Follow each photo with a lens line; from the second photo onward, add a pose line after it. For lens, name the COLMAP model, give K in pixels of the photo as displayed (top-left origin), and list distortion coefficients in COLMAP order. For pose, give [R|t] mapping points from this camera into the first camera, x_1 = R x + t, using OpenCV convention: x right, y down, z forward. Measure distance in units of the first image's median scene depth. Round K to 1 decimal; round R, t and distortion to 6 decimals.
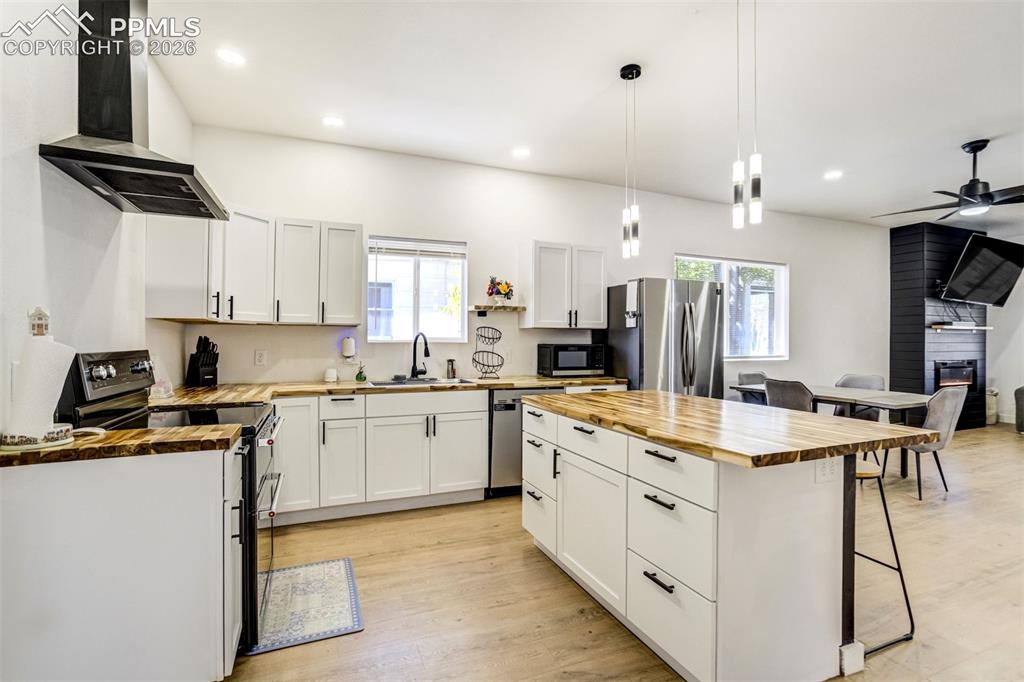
lens RADIAL K [[499.1, 0, 511.2], [0, 499.1, 342.7], [0, 0, 1]] dist [-0.046826, 0.030681]
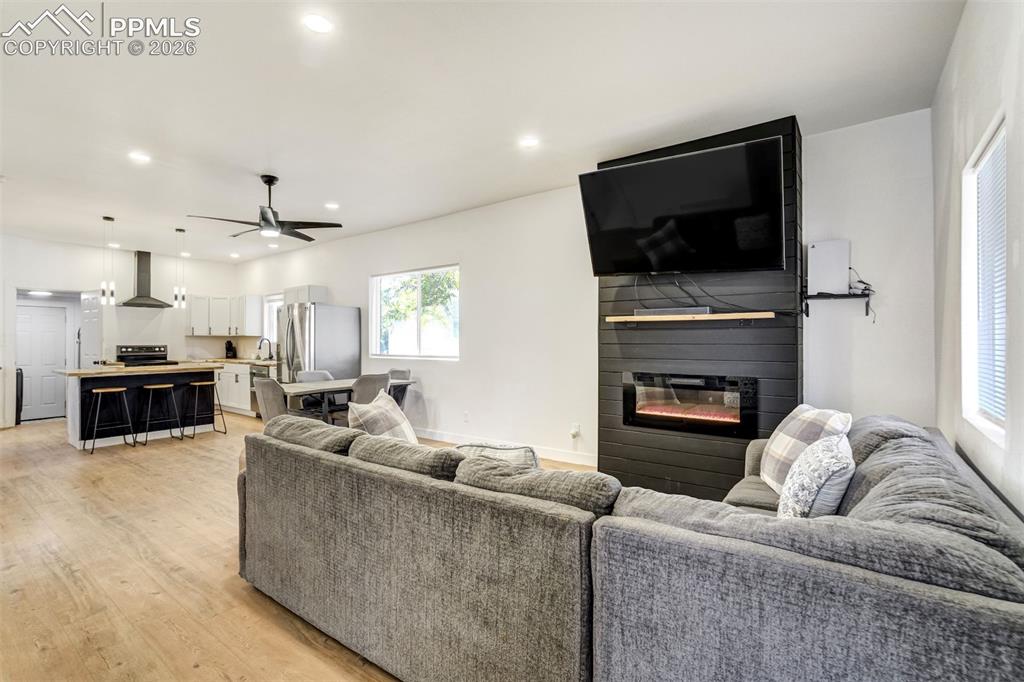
lens RADIAL K [[493.4, 0, 502.5], [0, 493.4, 337.1], [0, 0, 1]] dist [-0.030952, 0.007540]
pose [[0.470239, -0.010684, -0.882474, 2.005343], [0.000432, 0.999929, -0.011875, 0.000281], [0.882539, 0.005203, 0.470210, 0.830803]]
